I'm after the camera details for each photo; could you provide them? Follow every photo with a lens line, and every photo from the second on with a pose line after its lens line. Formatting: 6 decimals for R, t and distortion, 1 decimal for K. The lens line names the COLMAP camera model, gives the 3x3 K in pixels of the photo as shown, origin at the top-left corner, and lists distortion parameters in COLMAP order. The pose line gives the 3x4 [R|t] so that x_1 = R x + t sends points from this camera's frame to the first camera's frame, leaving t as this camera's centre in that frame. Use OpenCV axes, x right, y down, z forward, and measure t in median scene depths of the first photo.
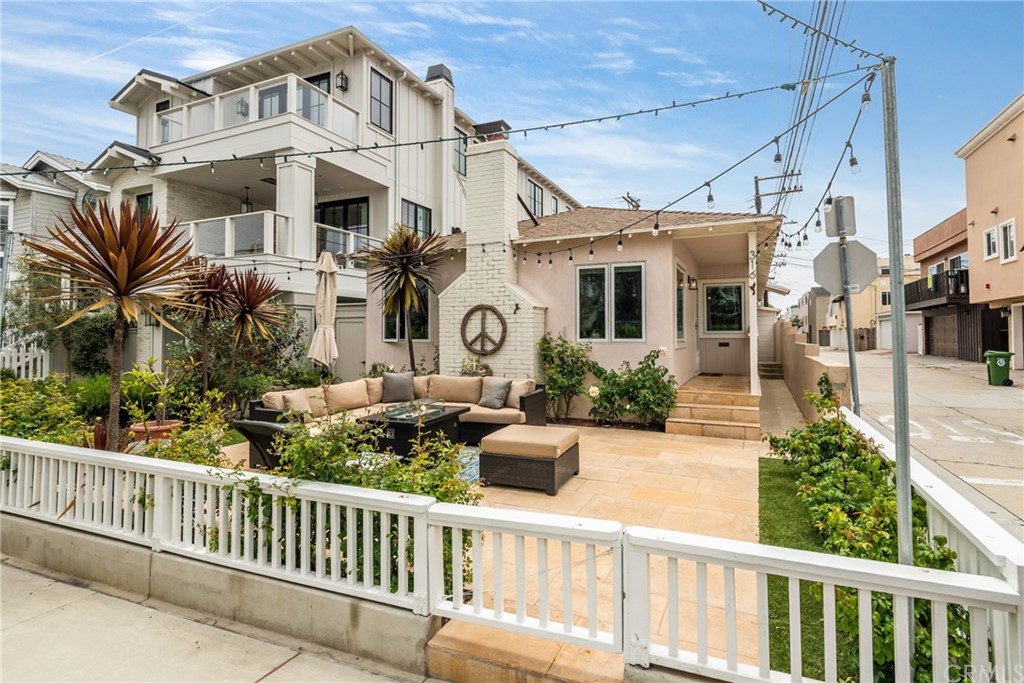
lens RADIAL K [[503.8, 0, 513.9], [0, 503.8, 328.0], [0, 0, 1]] dist [-0.000471, -0.000613]
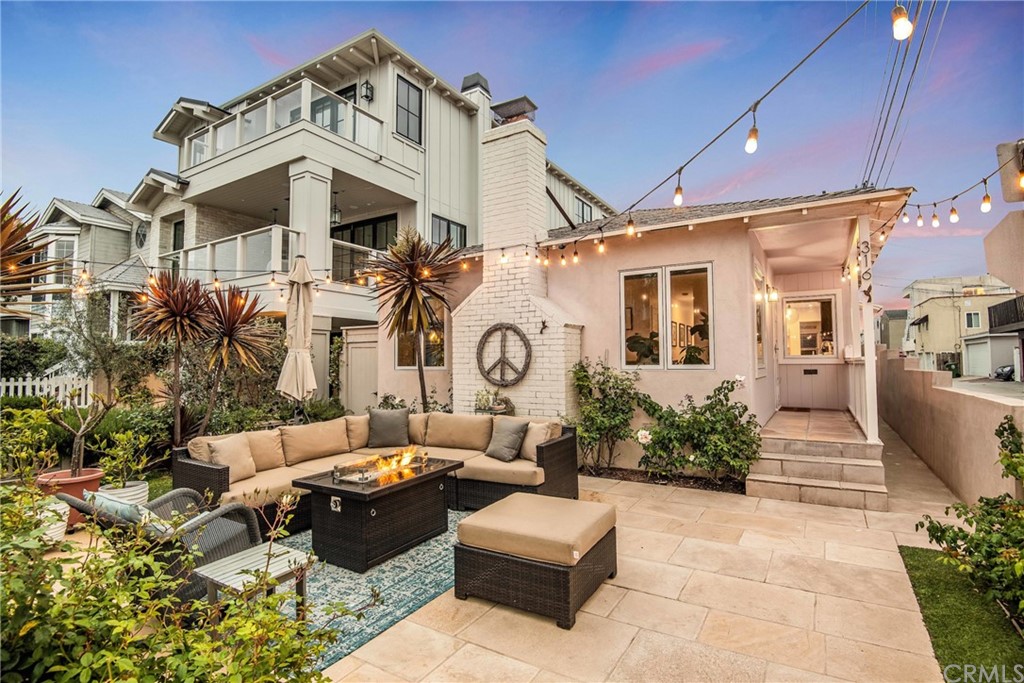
lens RADIAL K [[498.1, 0, 512.0], [0, 498.1, 341.5], [0, 0, 1]] dist [-0.031388, -0.000660]
pose [[0.993303, -0.008750, -0.115205, 0.044283], [0.005494, 0.999577, -0.028545, 0.005755], [0.115406, 0.027721, 0.992932, 0.215466]]
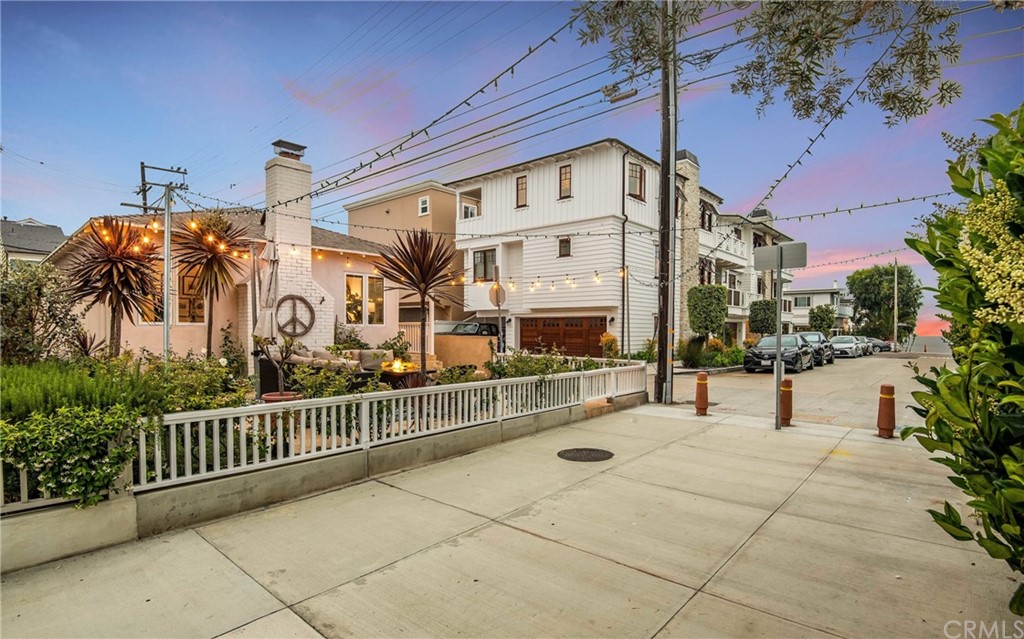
lens RADIAL K [[509.6, 0, 513.3], [0, 509.6, 344.8], [0, 0, 1]] dist [-0.026606, -0.000186]
pose [[0.284106, -0.025913, 0.958442, -1.084198], [-0.018545, 0.999299, 0.032515, 0.024360], [-0.958613, -0.027012, 0.283427, 0.143928]]
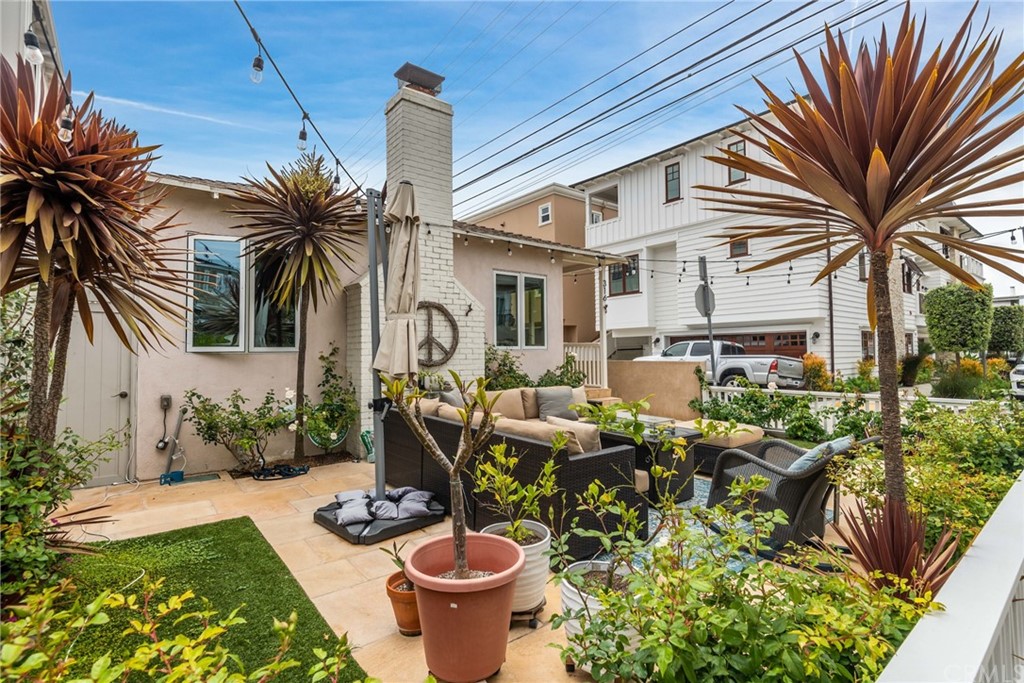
lens RADIAL K [[480.2, 0, 512.0], [0, 480.2, 341.5], [0, 0, 1]] dist [-0.000845, -0.000265]
pose [[0.443442, 0.018383, 0.896114, -0.664550], [-0.000740, 0.999797, -0.020144, 0.030041], [-0.896303, 0.008270, 0.443366, 0.558575]]
